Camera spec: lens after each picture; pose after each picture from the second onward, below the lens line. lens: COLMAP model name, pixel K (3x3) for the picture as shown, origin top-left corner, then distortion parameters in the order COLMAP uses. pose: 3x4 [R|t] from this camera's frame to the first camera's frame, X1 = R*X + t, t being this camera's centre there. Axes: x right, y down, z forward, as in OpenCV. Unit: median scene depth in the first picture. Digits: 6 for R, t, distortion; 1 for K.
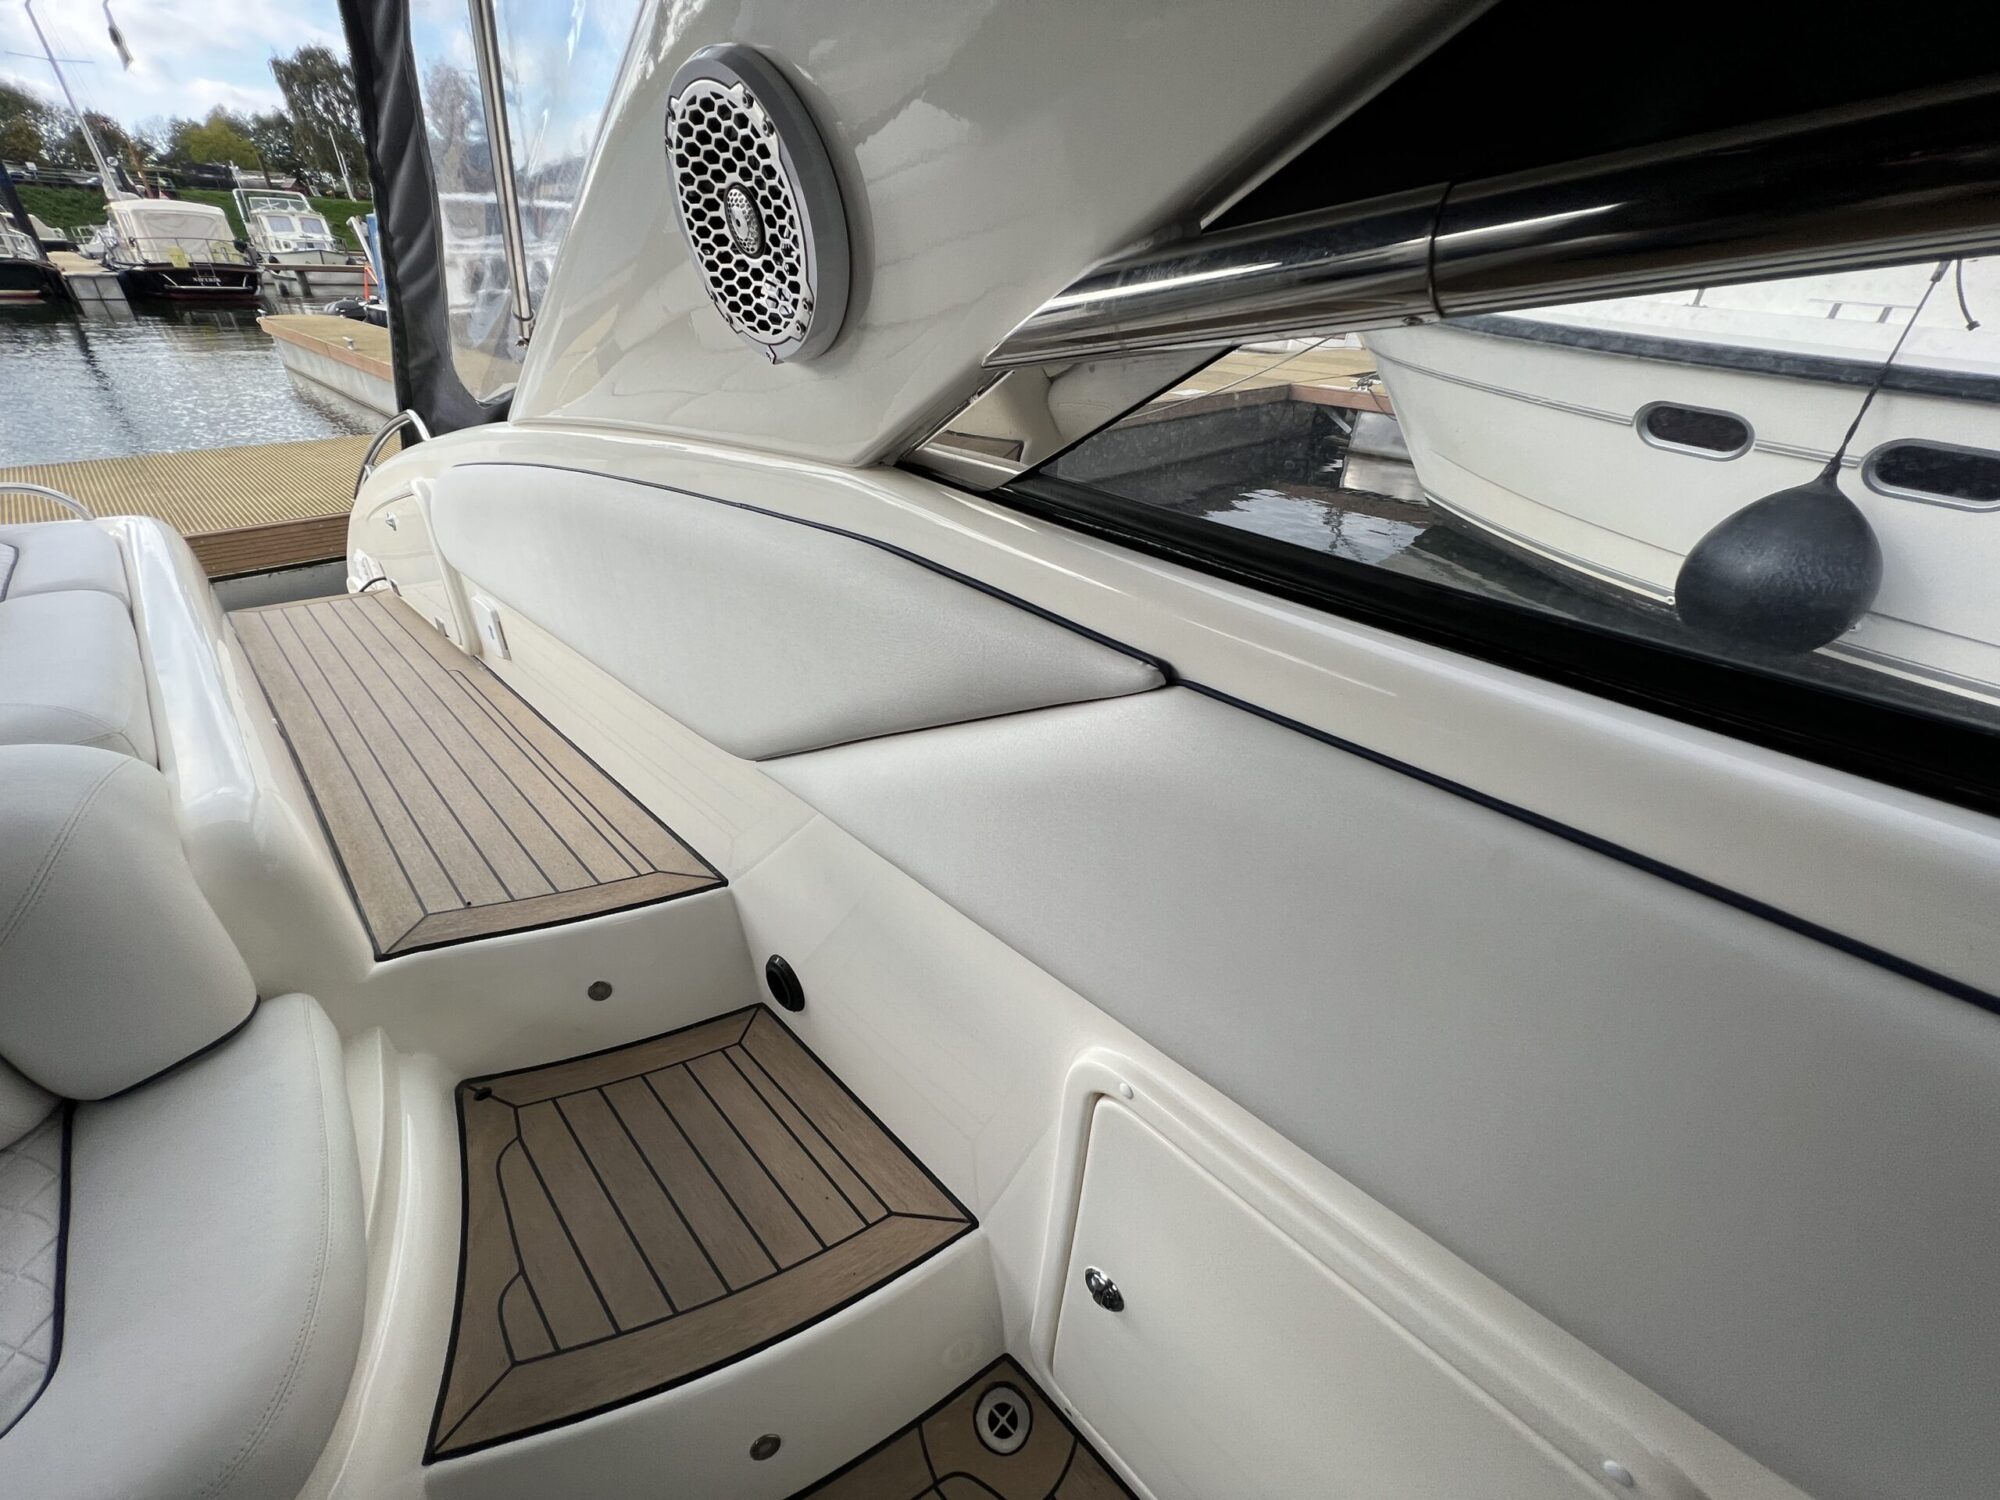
lens RADIAL K [[781.0, 0, 1000.0], [0, 781.0, 750.0], [0, 0, 1]] dist [-0.041747, 0.011695]
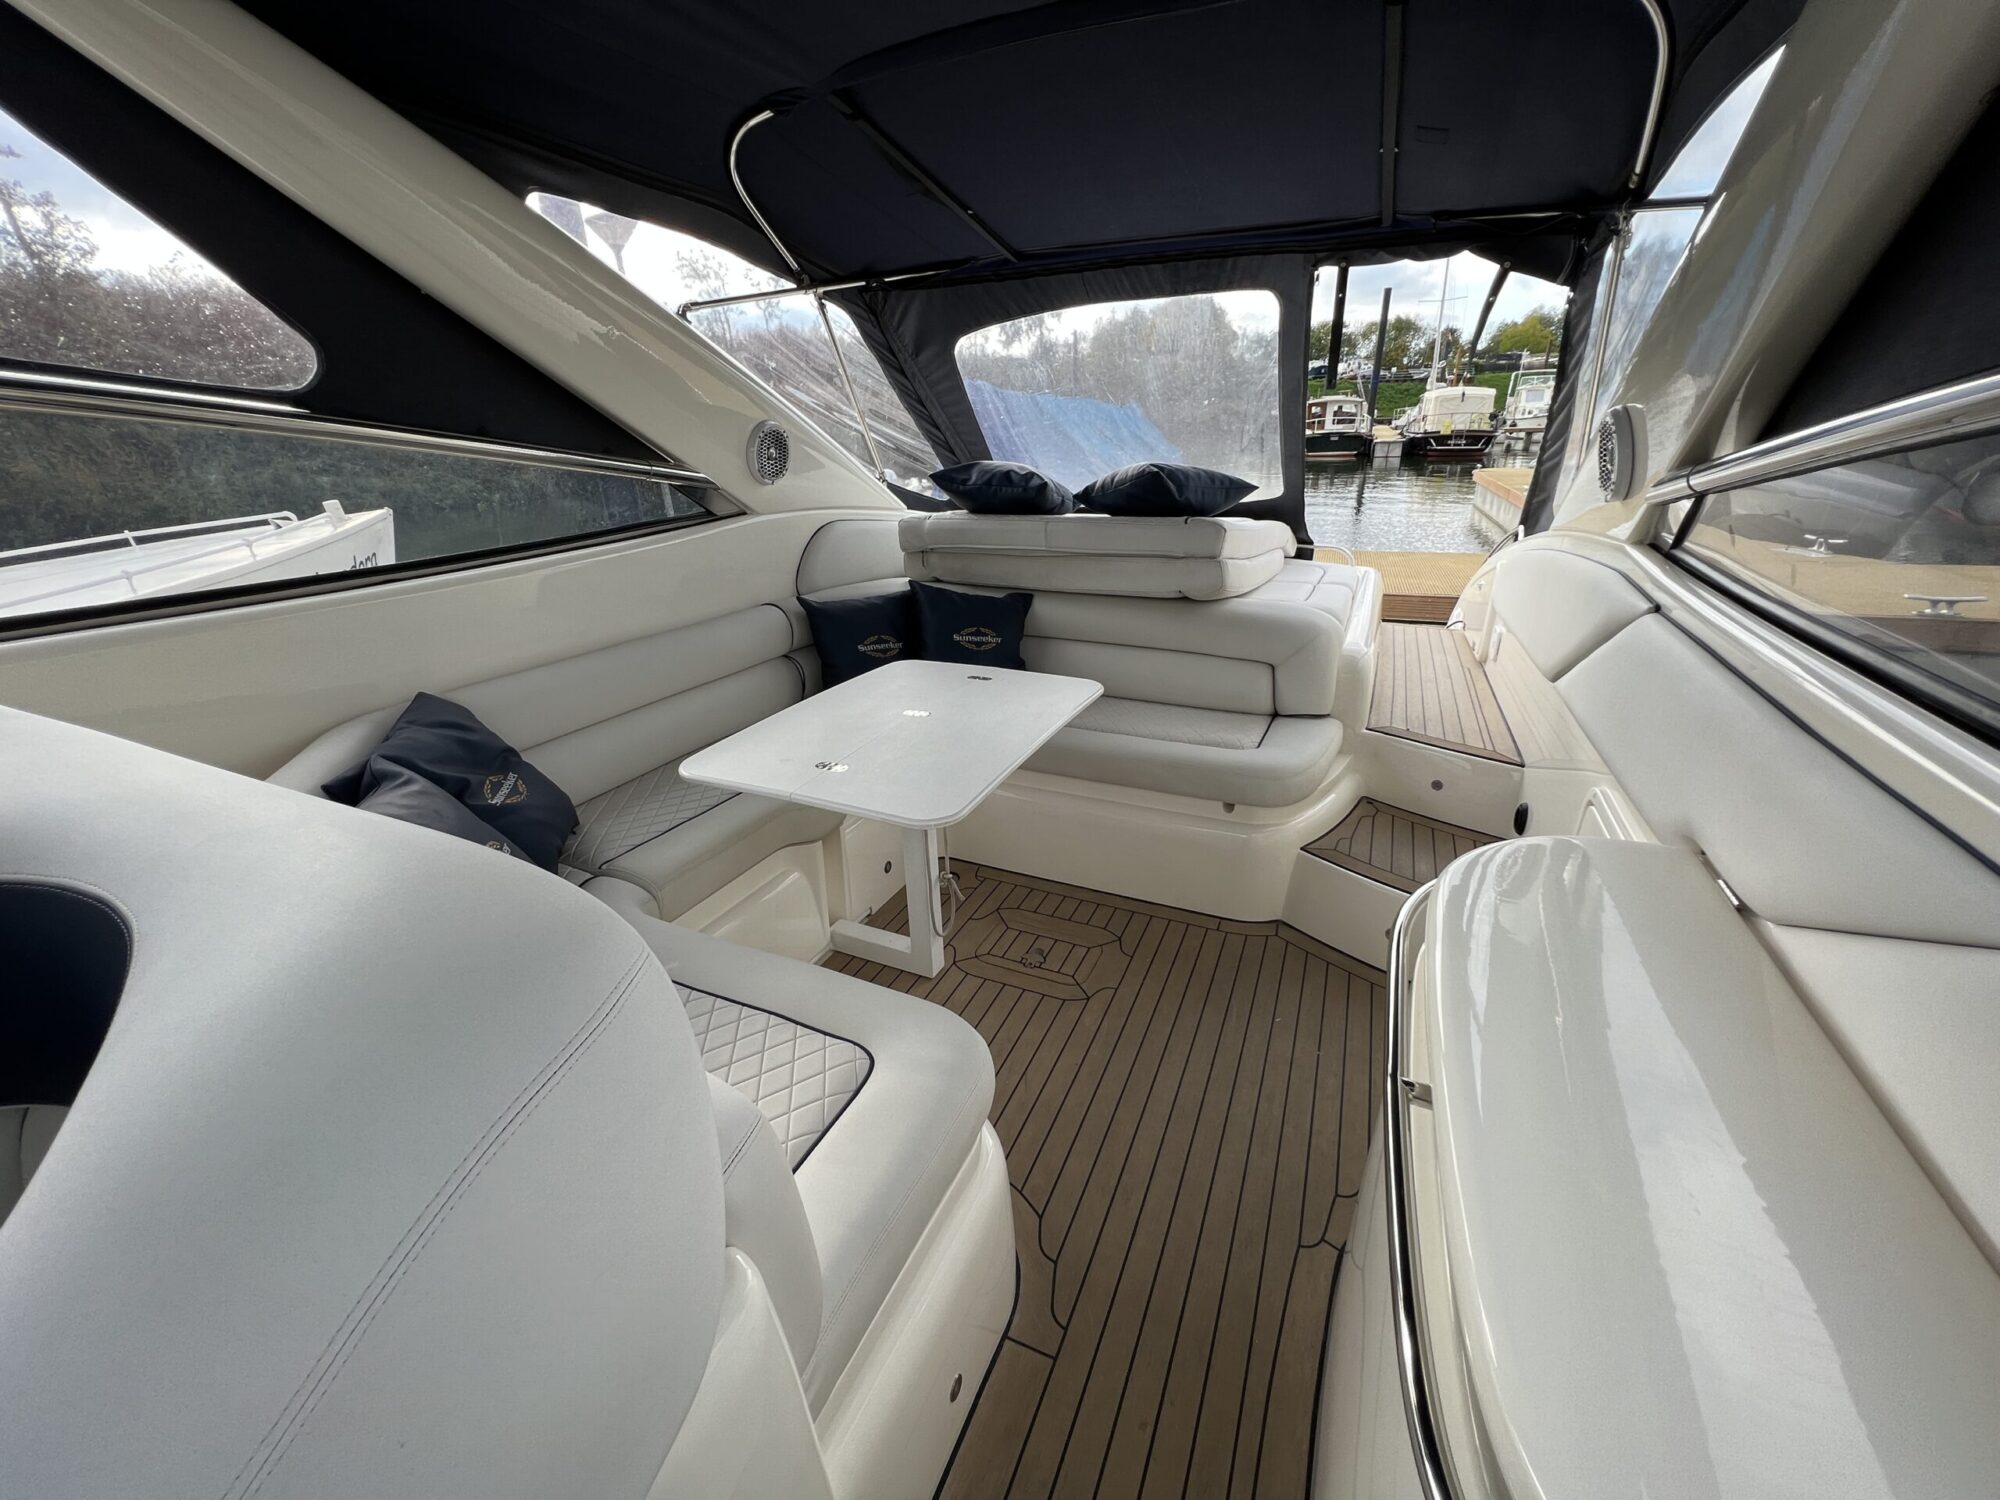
lens RADIAL K [[781.0, 0, 1000.0], [0, 781.0, 750.0], [0, 0, 1]] dist [-0.041747, 0.011695]
pose [[0.330244, 0.325324, -0.886060, 0.583166], [-0.470580, 0.870492, 0.144218, 0.326875], [0.818225, 0.369335, 0.440566, -0.590036]]
